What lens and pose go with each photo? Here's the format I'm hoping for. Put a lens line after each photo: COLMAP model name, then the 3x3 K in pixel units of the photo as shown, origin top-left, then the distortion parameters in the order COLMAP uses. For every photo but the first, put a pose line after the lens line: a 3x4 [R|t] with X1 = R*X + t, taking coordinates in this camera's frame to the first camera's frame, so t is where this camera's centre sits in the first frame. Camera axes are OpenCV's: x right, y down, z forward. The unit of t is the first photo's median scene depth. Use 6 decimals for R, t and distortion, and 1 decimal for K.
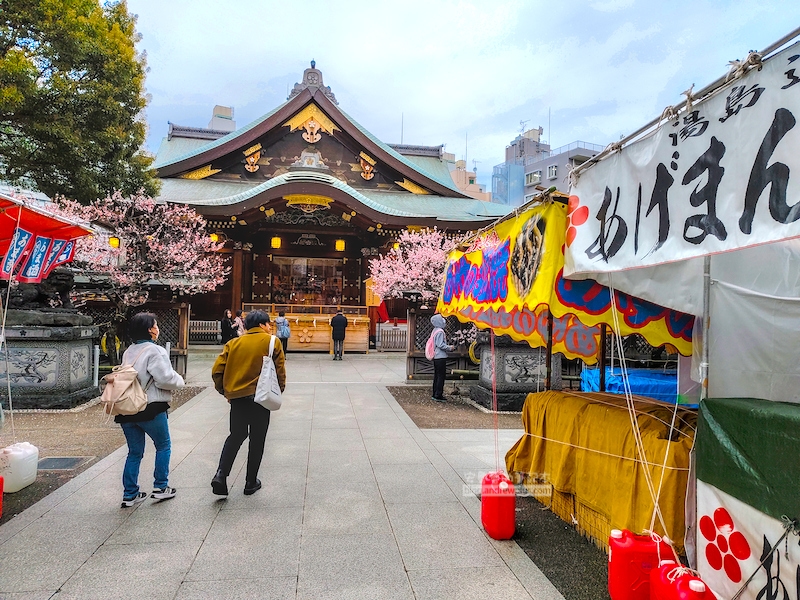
lens RADIAL K [[559.9, 0, 407.6], [0, 559.9, 284.0], [0, 0, 1]] dist [0.039753, -0.025875]
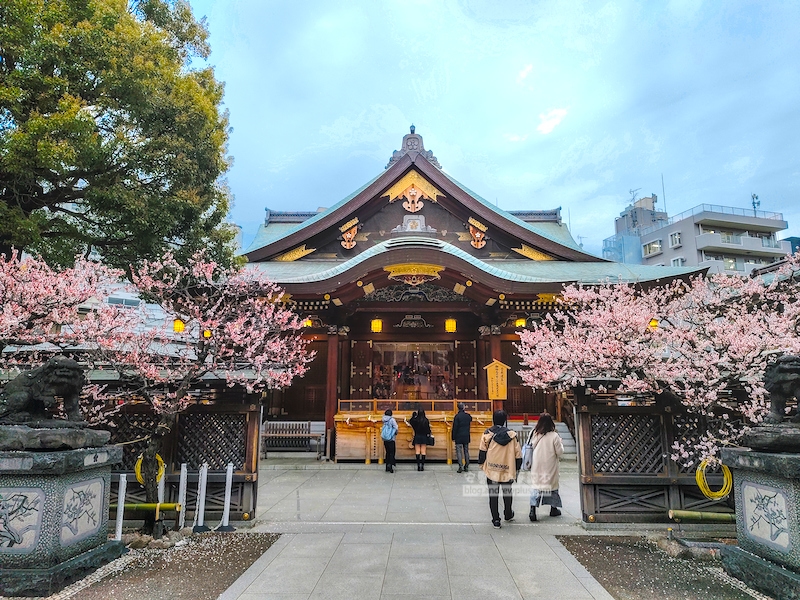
lens RADIAL K [[559.9, 0, 407.6], [0, 559.9, 284.0], [0, 0, 1]] dist [0.039753, -0.025875]
pose [[0.984221, -0.057324, -0.167402, -0.043214], [0.030232, 0.986637, -0.160107, 0.001764], [0.174343, 0.152519, 0.972801, 0.176976]]
